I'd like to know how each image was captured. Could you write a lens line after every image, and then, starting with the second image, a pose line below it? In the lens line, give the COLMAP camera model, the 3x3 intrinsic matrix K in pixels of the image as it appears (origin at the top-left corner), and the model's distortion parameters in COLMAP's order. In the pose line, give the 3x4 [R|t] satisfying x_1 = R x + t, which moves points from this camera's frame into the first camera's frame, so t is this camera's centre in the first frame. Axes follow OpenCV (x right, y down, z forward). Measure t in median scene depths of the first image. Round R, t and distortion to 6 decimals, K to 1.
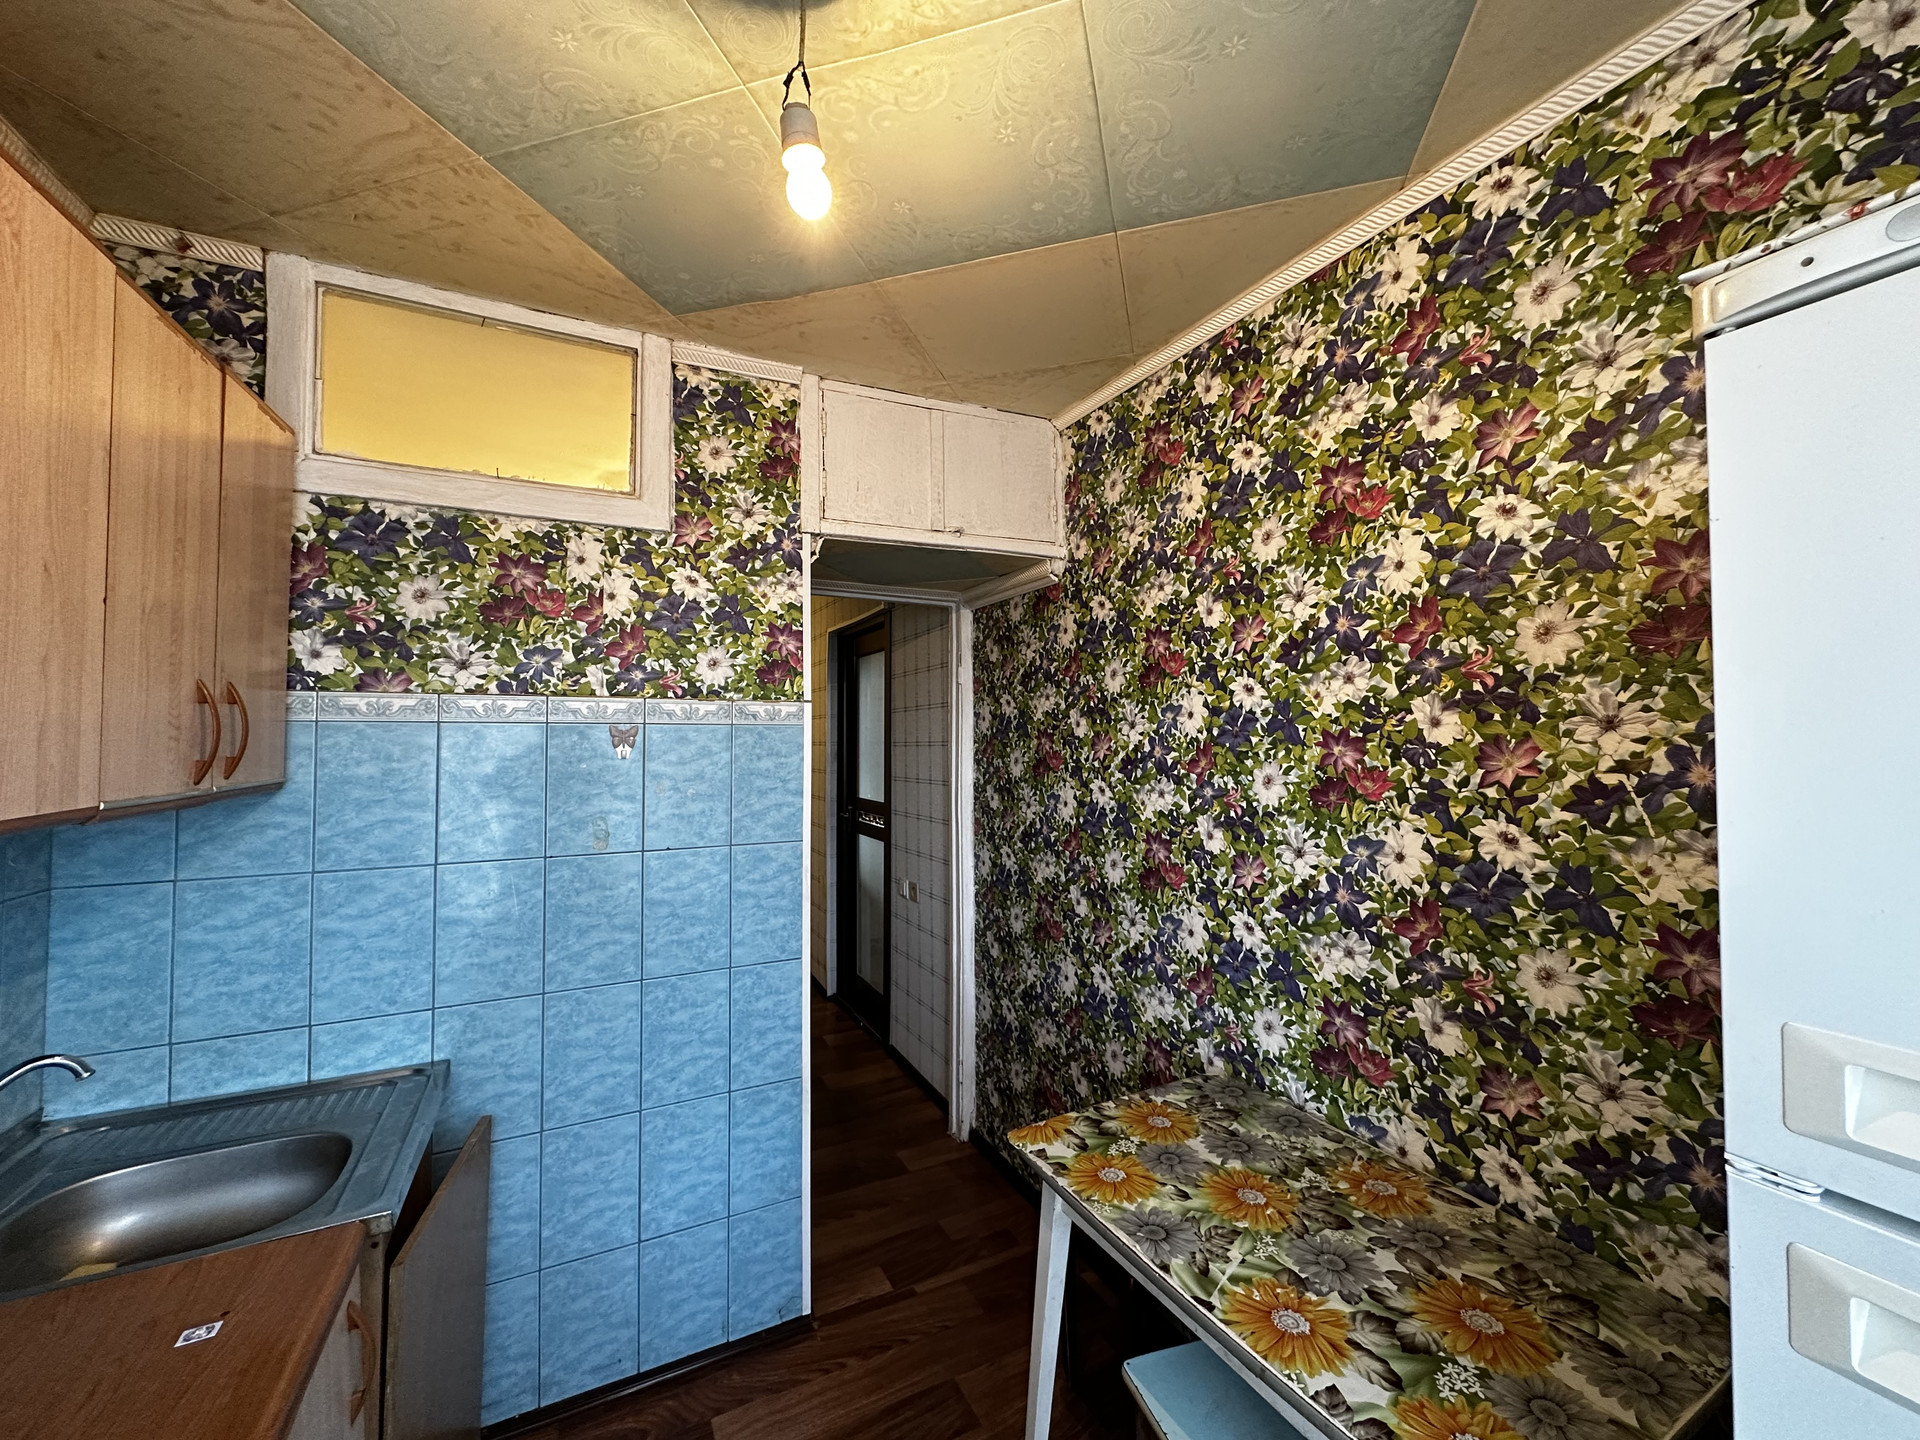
lens RADIAL K [[763.2, 0, 954.7], [0, 763.2, 719.6], [0, 0, 1]] dist [-0.001409, 0.000007]
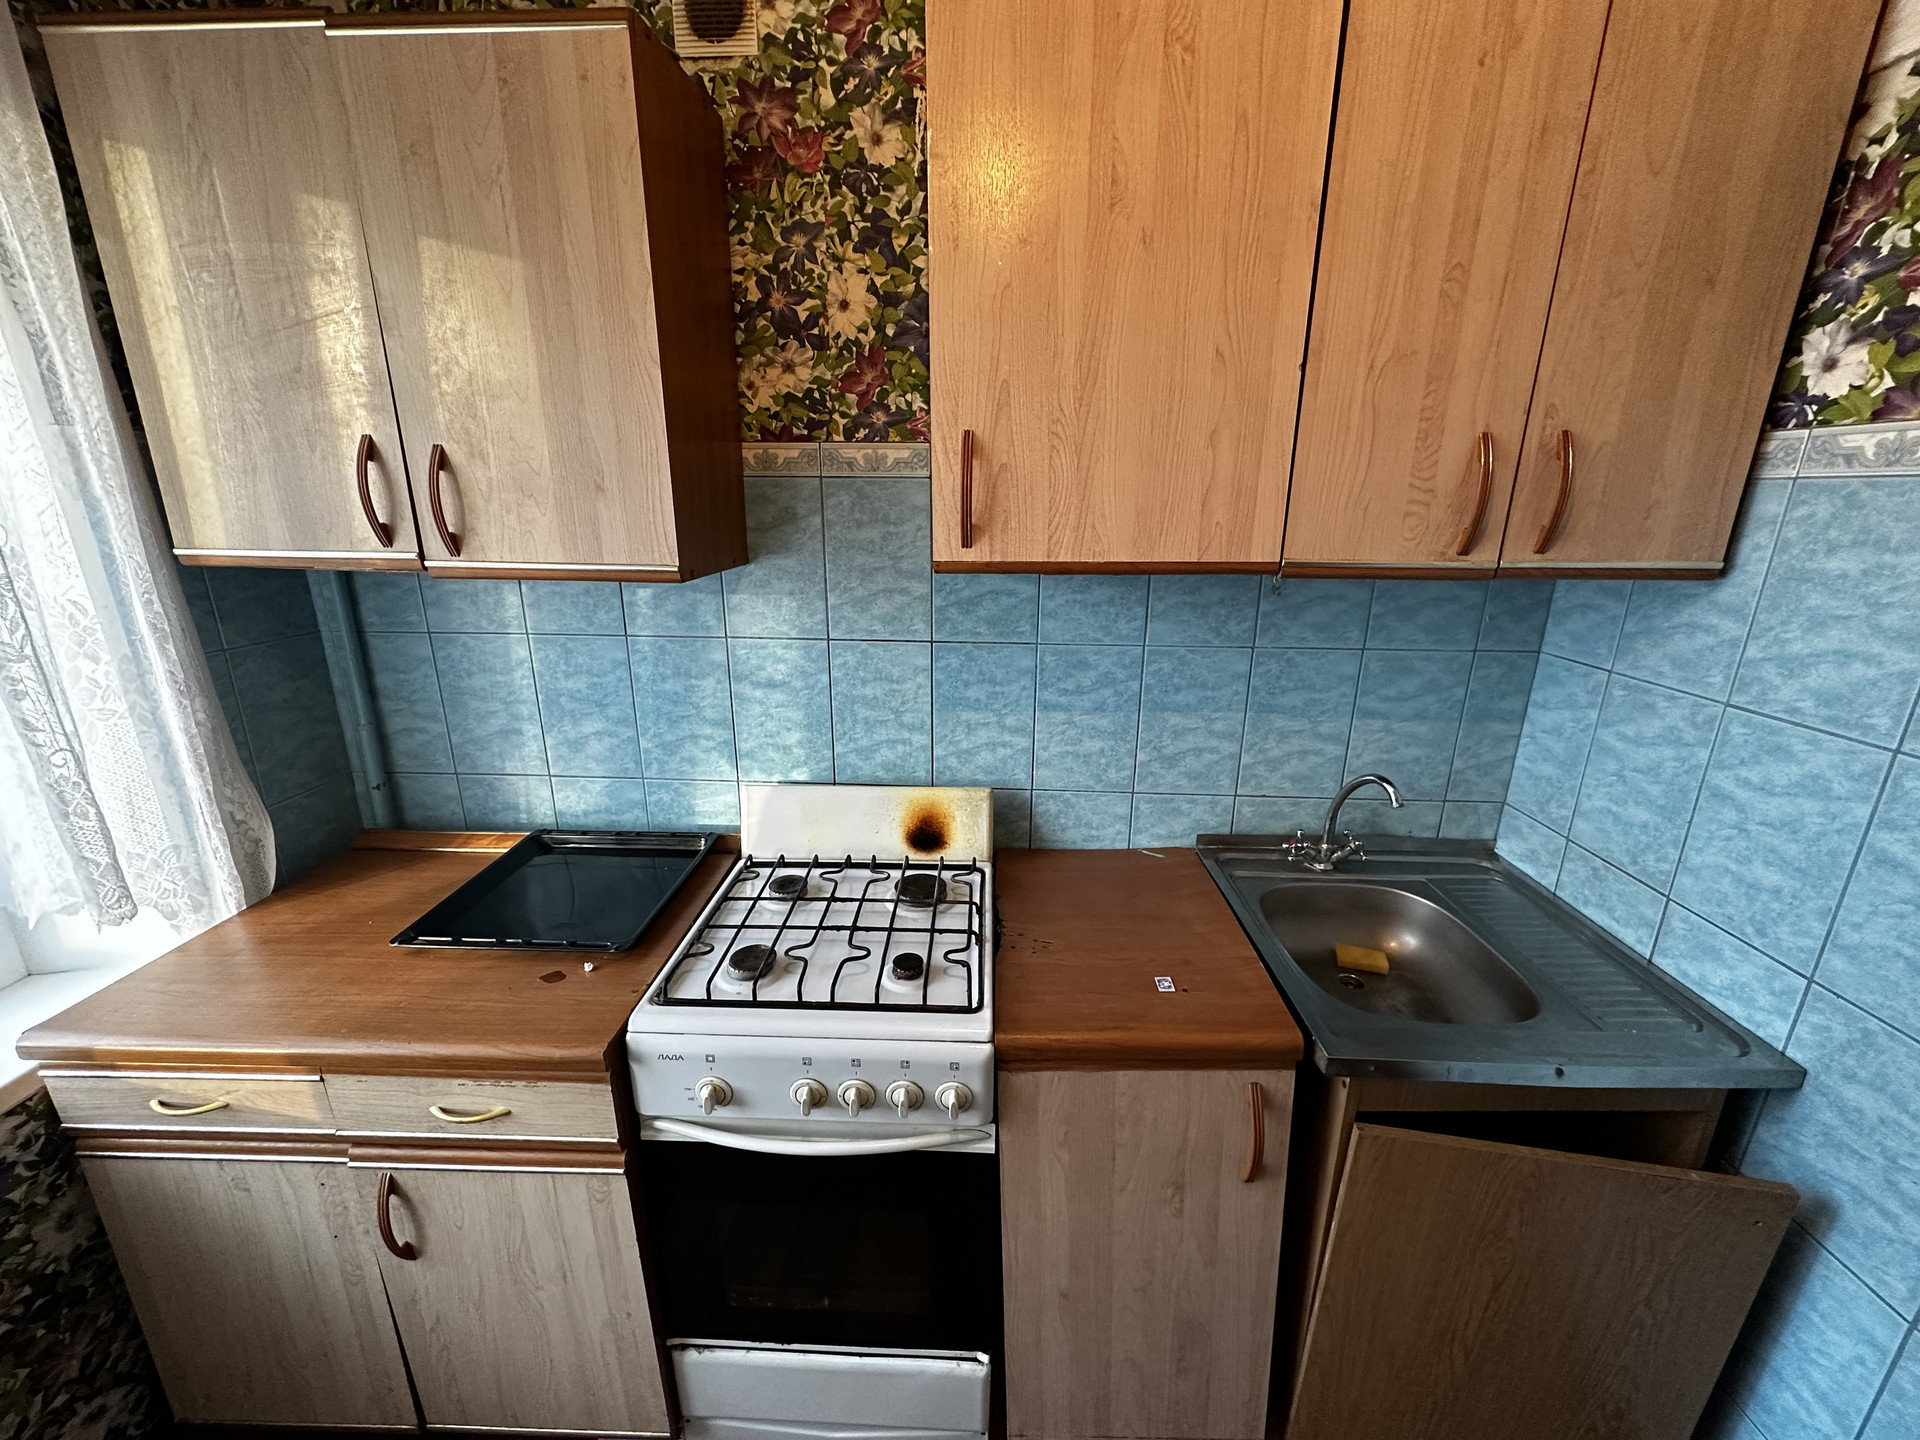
lens RADIAL K [[763.2, 0, 957.0], [0, 763.2, 718.0], [0, 0, 1]] dist [-0.001409, 0.000007]
pose [[-0.471280, 0.246956, -0.846704, 0.088852], [0.014485, 0.962038, 0.272532, 0.011493], [0.881865, 0.116174, -0.456966, 0.704677]]
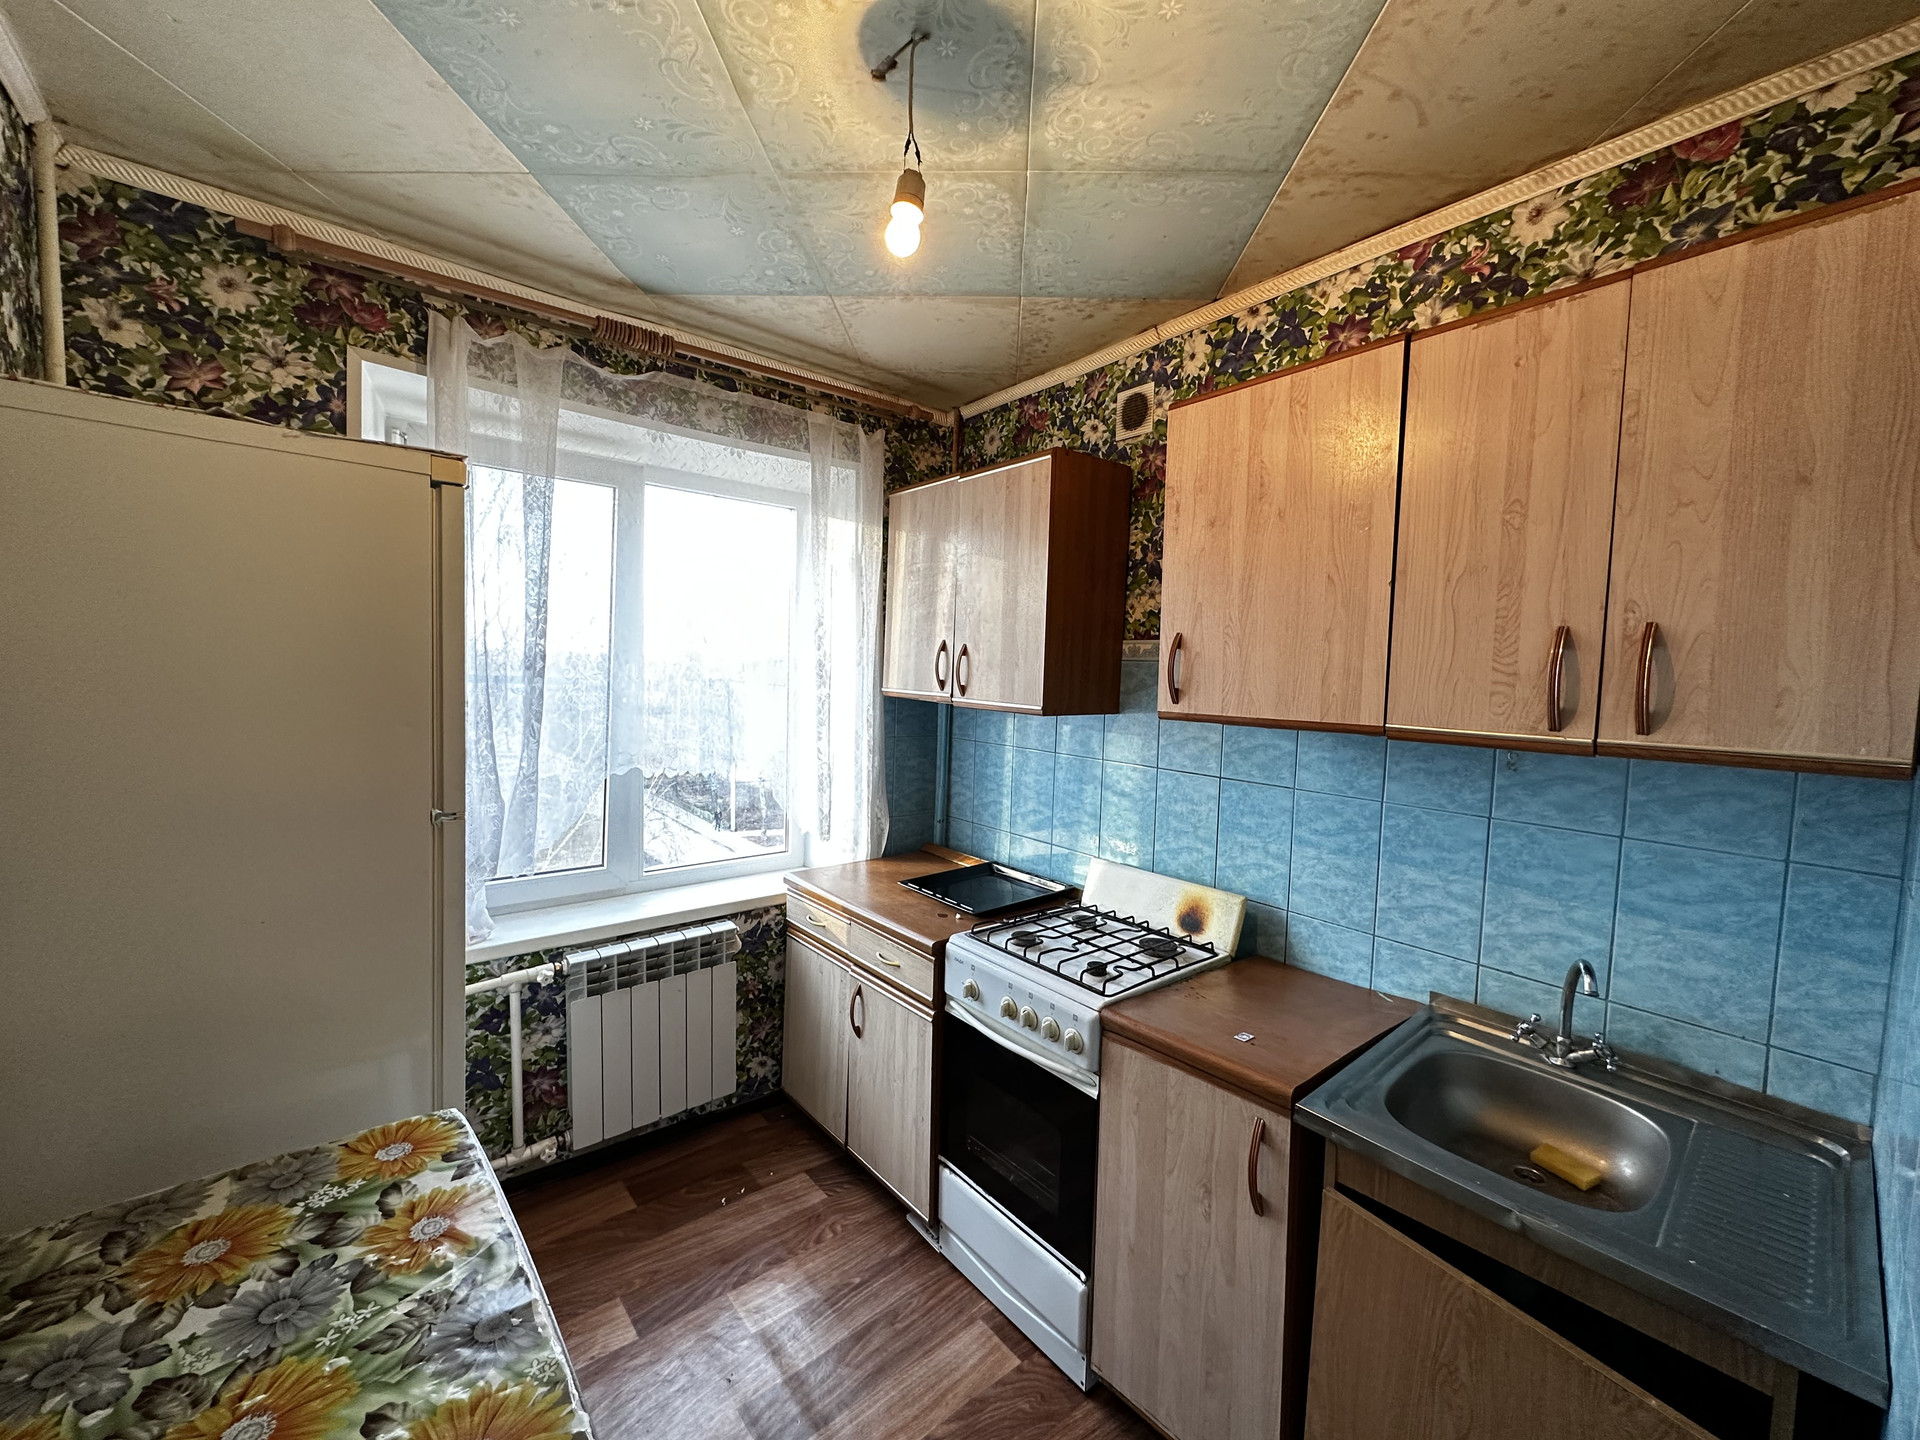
lens RADIAL K [[763.2, 0, 958.5], [0, 763.2, 717.1], [0, 0, 1]] dist [-0.001409, 0.000007]
pose [[-0.971830, -0.014376, -0.235246, 0.007834], [-0.024886, 0.998817, 0.041769, 0.034314], [0.234367, 0.046447, -0.971038, 1.395998]]
